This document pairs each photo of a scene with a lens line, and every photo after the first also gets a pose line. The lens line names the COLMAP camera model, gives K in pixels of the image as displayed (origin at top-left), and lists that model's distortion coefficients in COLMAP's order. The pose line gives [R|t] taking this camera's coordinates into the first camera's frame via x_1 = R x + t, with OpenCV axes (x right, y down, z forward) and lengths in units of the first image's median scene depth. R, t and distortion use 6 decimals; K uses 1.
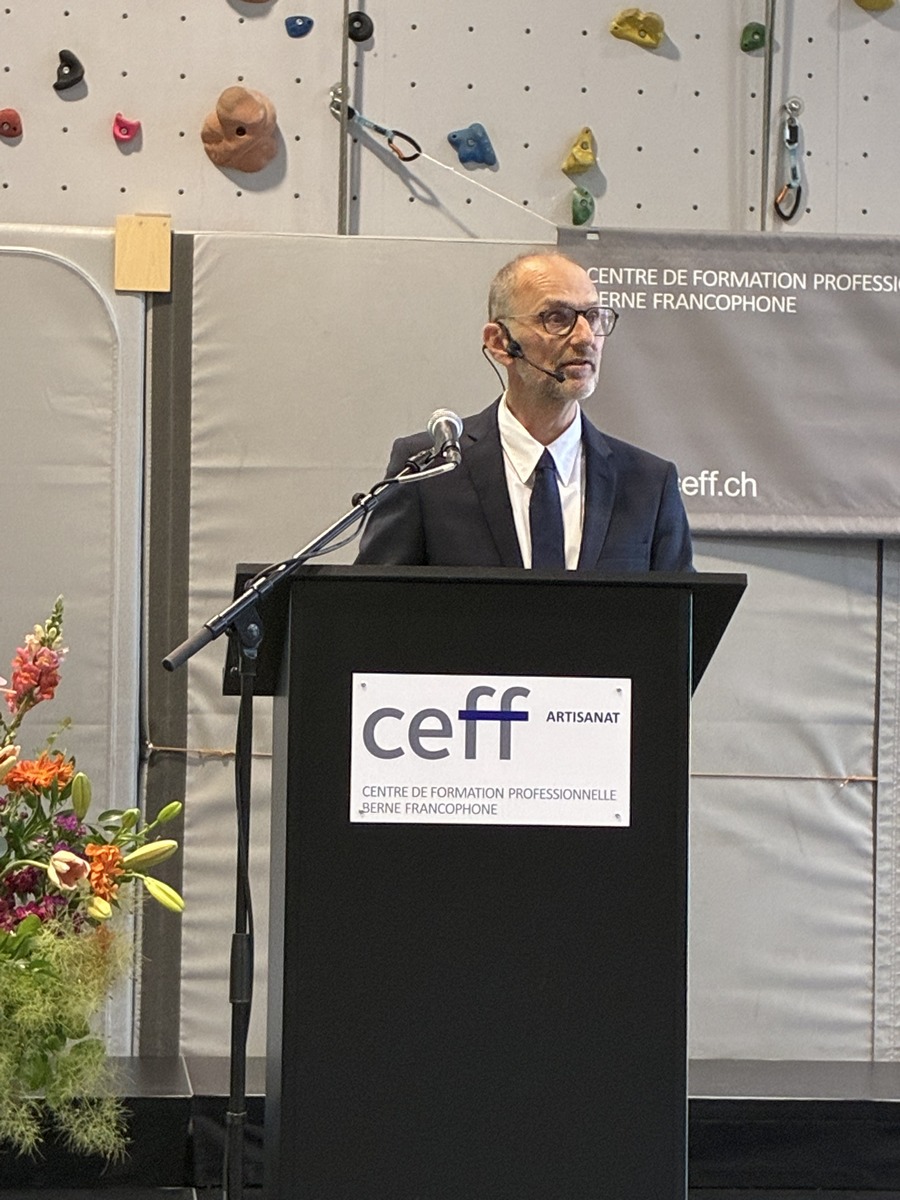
lens RADIAL K [[3362.3, 0, 450.3], [0, 3362.3, 596.3], [0, 0, 1]] dist [0.260261, -1.136163]
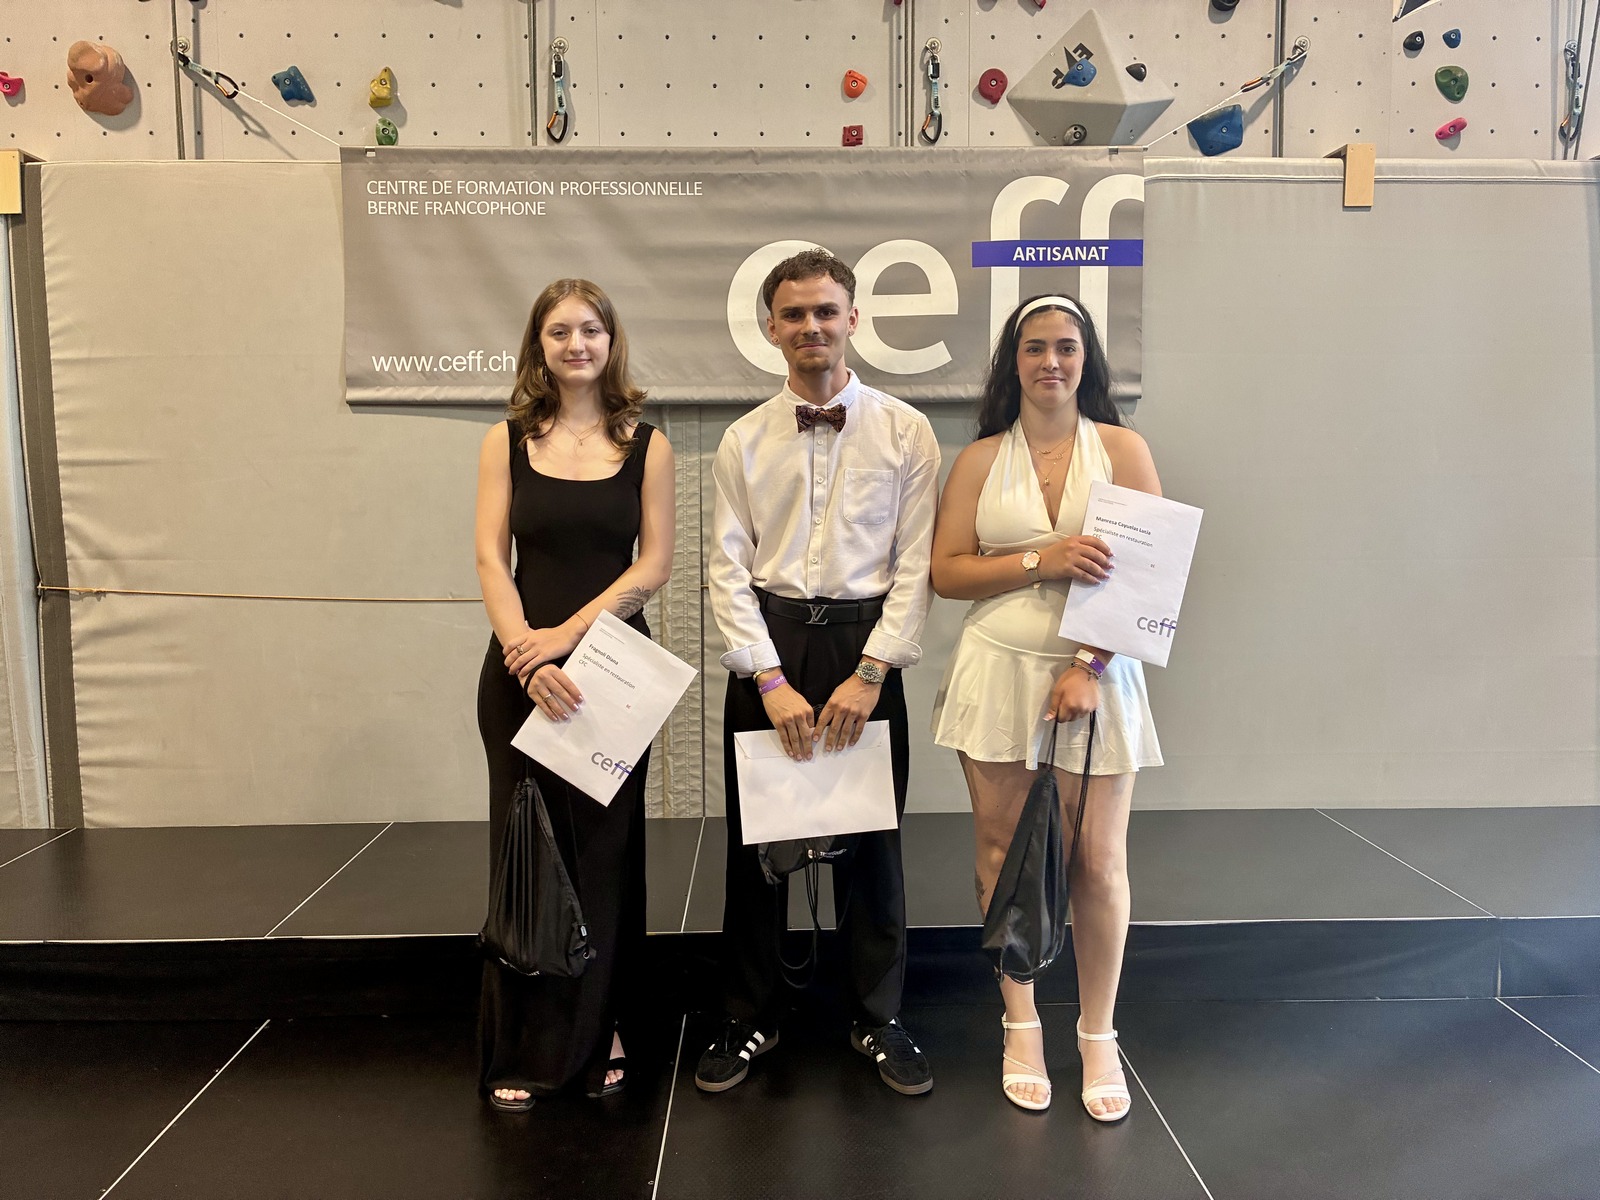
lens RADIAL K [[1208.5, 0, 801.2], [0, 1208.5, 591.7], [0, 0, 1]] dist [0.053125, -0.074172]
pose [[0.997006, -0.015305, -0.075794, 0.225538], [0.025759, 0.989967, 0.138931, -0.009149], [0.072907, -0.140467, 0.987397, 0.564880]]
